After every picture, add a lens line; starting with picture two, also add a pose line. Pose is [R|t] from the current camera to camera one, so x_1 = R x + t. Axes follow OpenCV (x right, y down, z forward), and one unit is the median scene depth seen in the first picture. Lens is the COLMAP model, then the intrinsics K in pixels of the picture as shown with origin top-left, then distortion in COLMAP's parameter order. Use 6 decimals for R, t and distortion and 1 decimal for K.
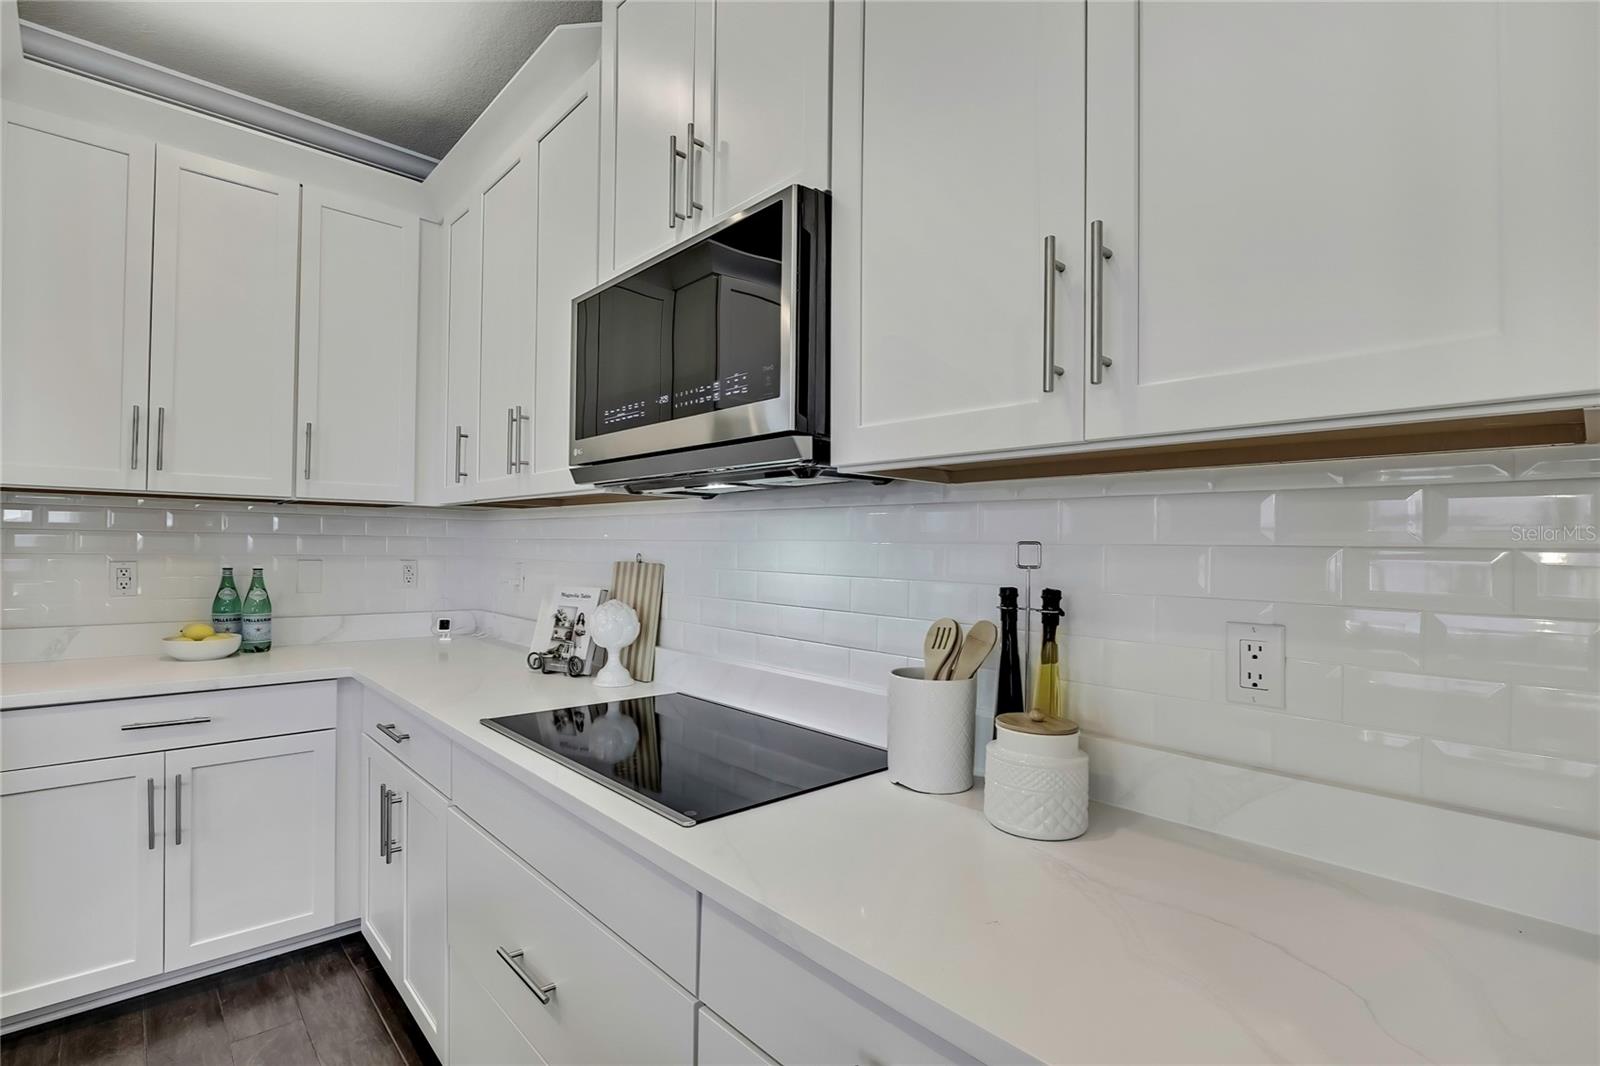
lens RADIAL K [[713.5, 0, 762.2], [0, 713.5, 548.0], [0, 0, 1]] dist [-0.021929, 0.002149]
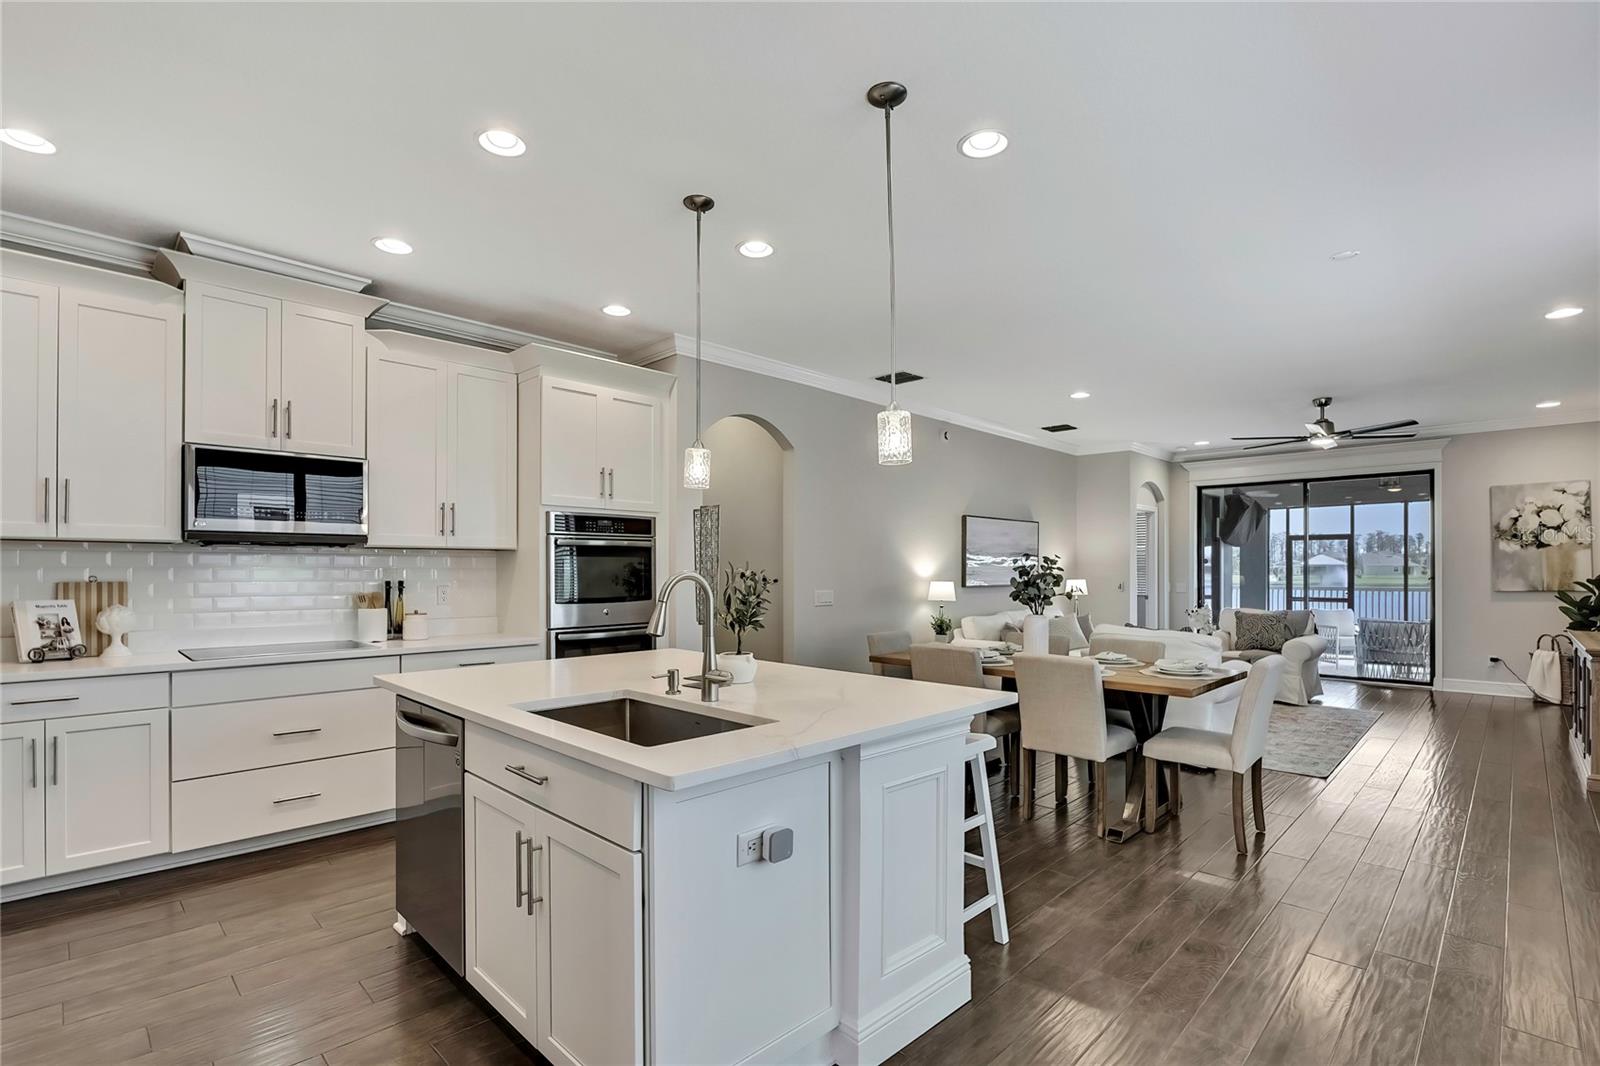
lens RADIAL K [[728.5, 0, 786.9], [0, 728.5, 566.9], [0, 0, 1]] dist [-0.029793, 0.003162]
pose [[-0.044405, -0.013800, 0.998918, -2.047459], [0.000982, 0.999904, 0.013857, -0.036836], [-0.999013, 0.001596, -0.044387, -0.487273]]
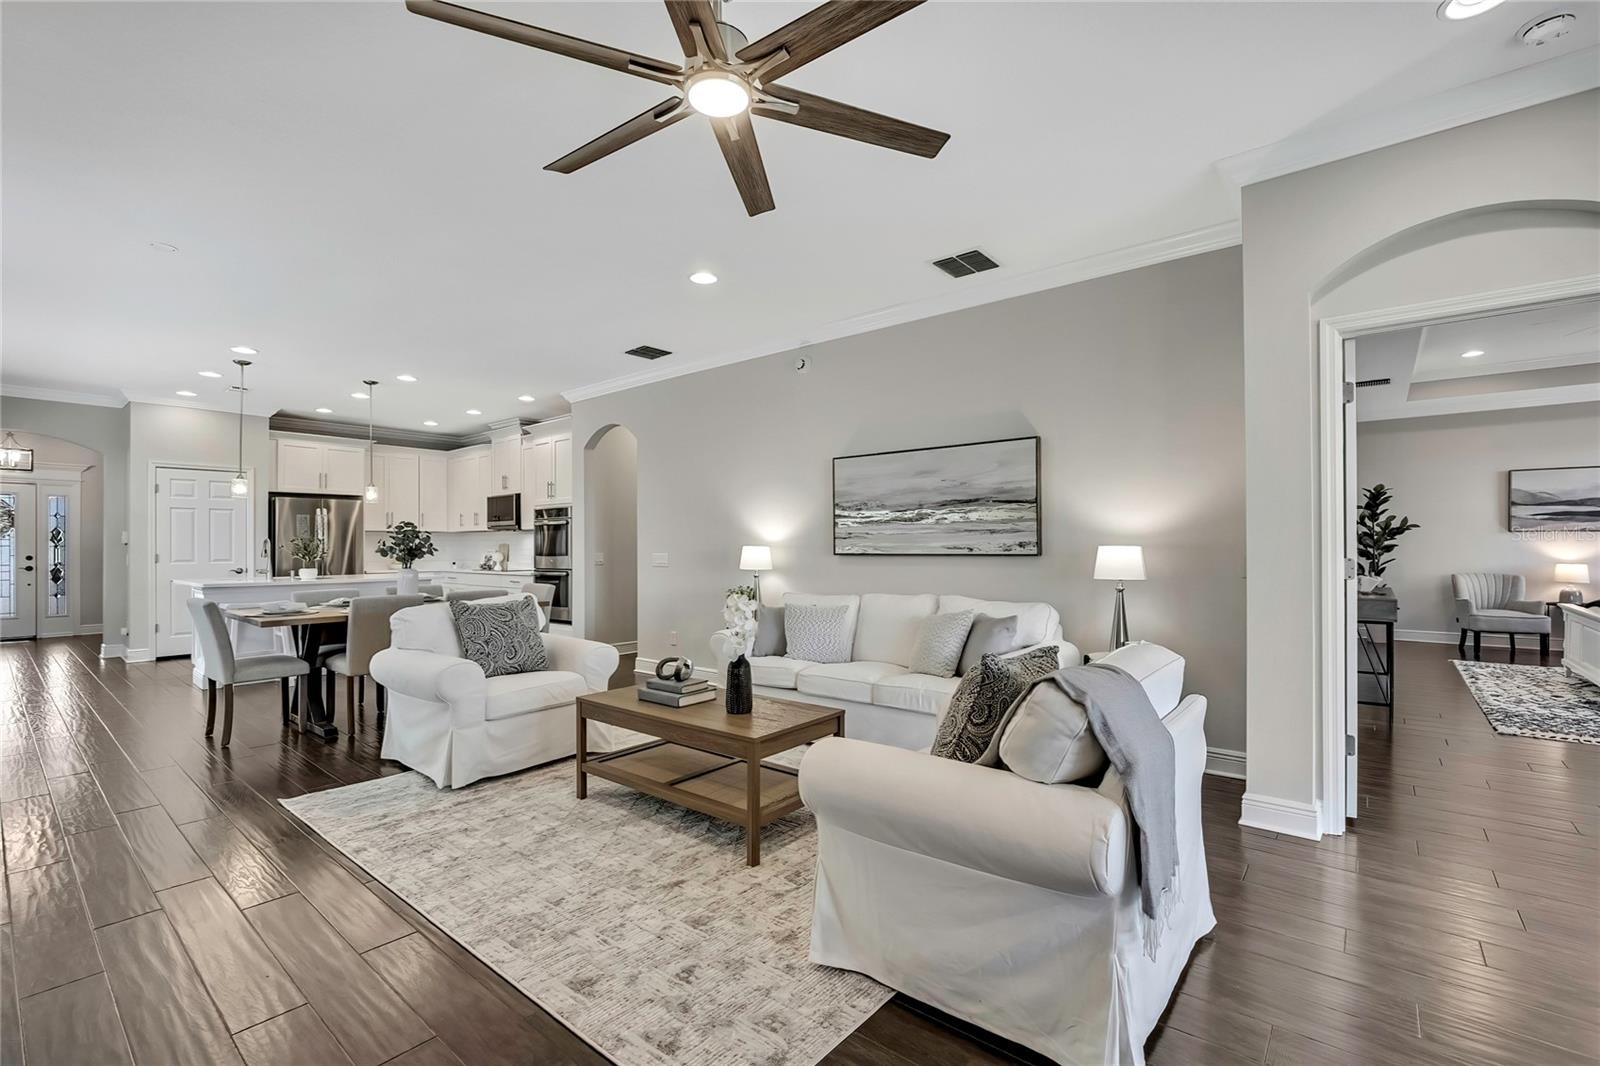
lens RADIAL K [[713.5, 0, 811.2], [0, 713.5, 542.6], [0, 0, 1]] dist [-0.021929, 0.002149]
pose [[0.990049, -0.024141, 0.138635, 1.341864], [0.024795, 0.999688, -0.002990, 0.085235], [-0.138519, 0.006398, 0.990339, -4.442242]]
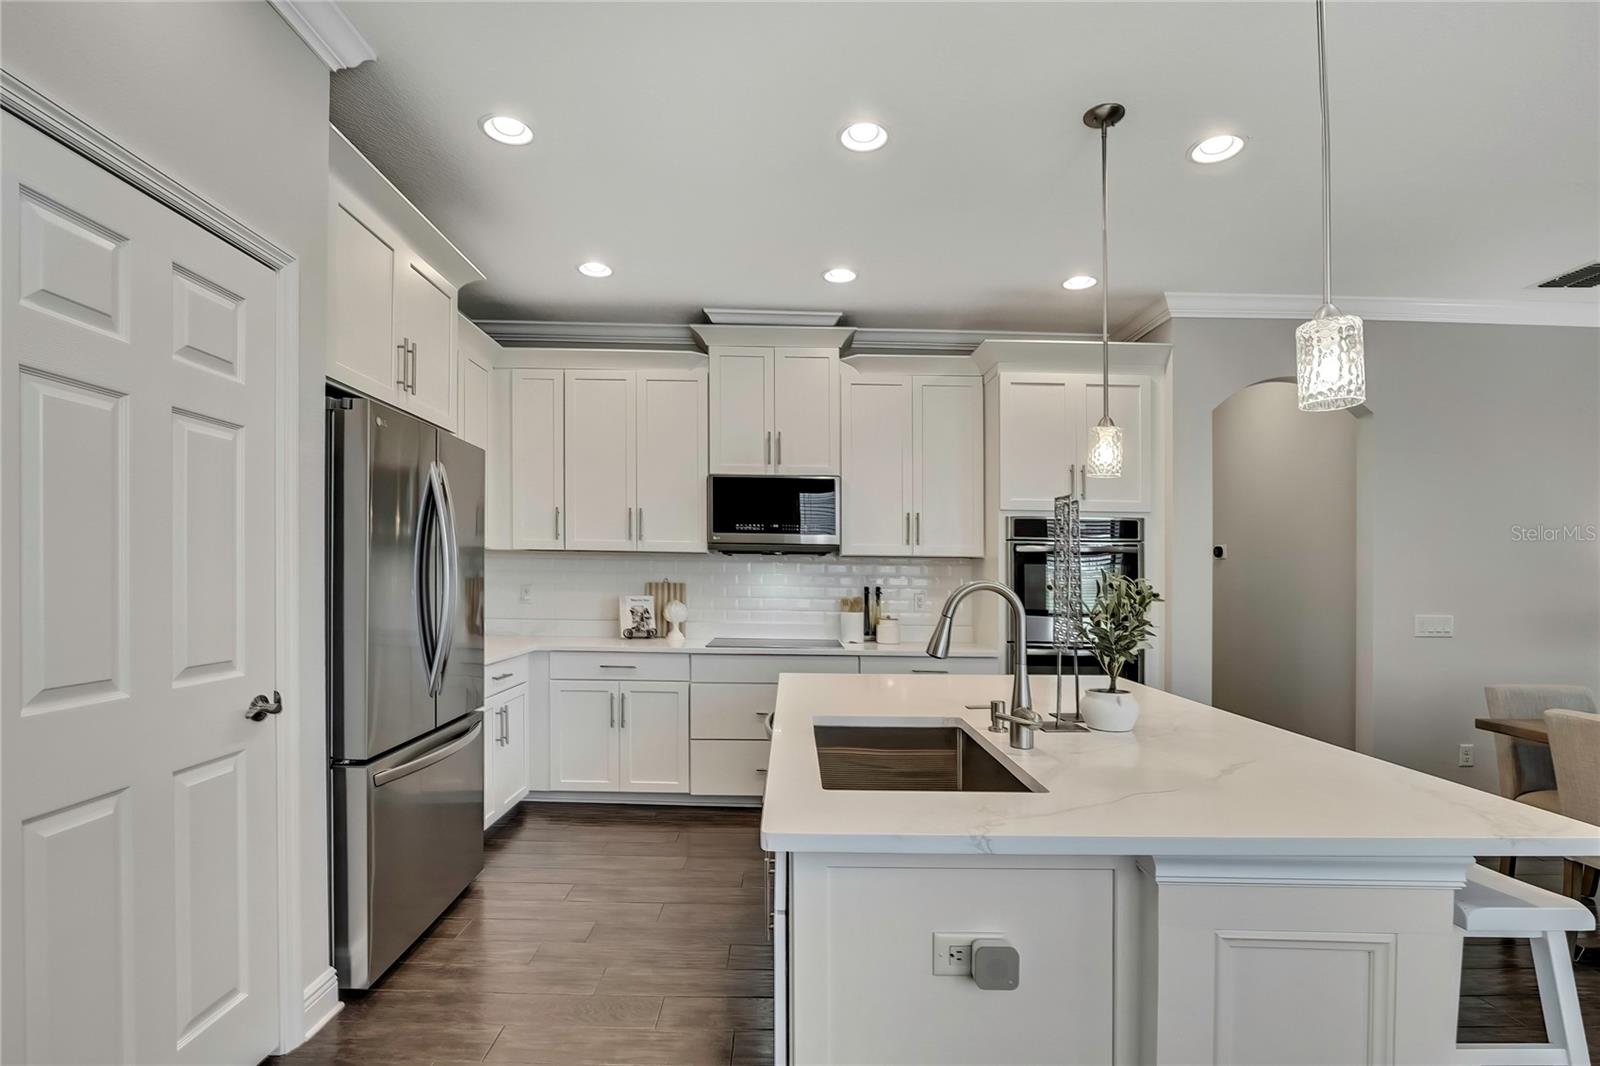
lens RADIAL K [[728.5, 0, 787.6], [0, 728.5, 580.8], [0, 0, 1]] dist [-0.029793, 0.003162]
pose [[0.670690, -0.013336, 0.741618, -1.751898], [-0.000968, 0.999822, 0.018855, -0.030769], [-0.741737, -0.013364, 0.670558, -0.792326]]
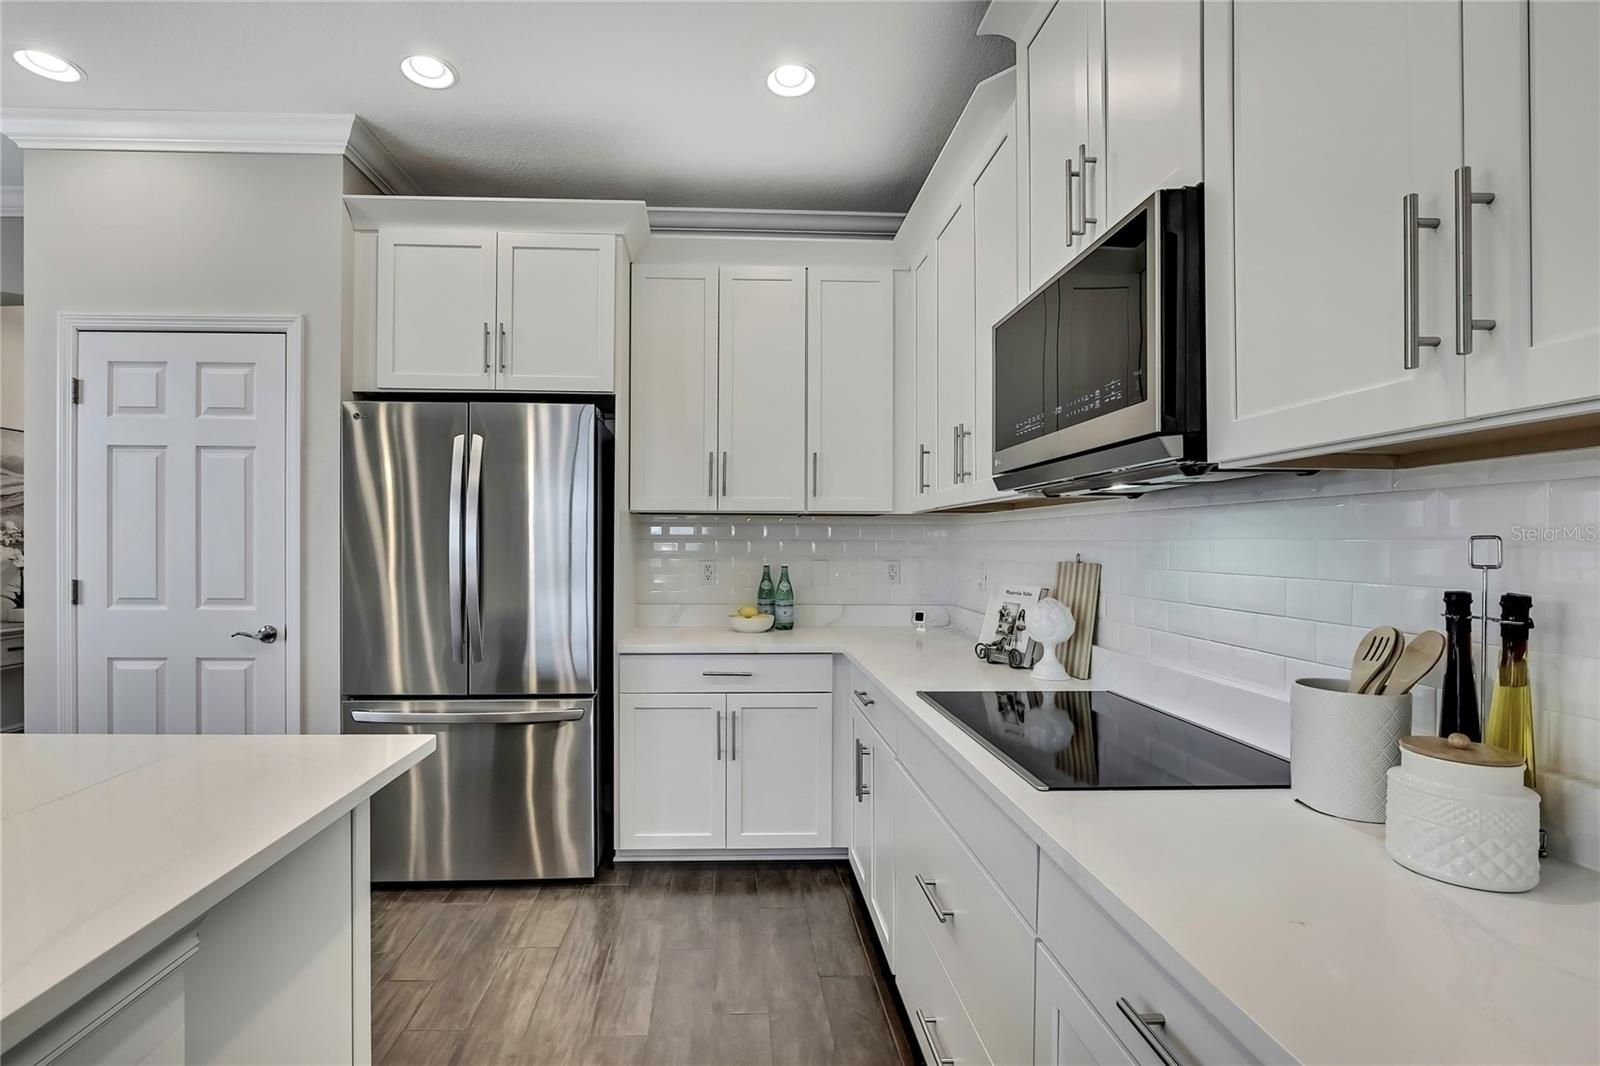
lens RADIAL K [[728.5, 0, 761.8], [0, 728.5, 553.3], [0, 0, 1]] dist [-0.029793, 0.003162]
pose [[0.770666, -0.004033, -0.637227, 0.158756], [0.006815, 0.999975, 0.001913, 0.002644], [0.637203, -0.005817, 0.770674, -0.099252]]
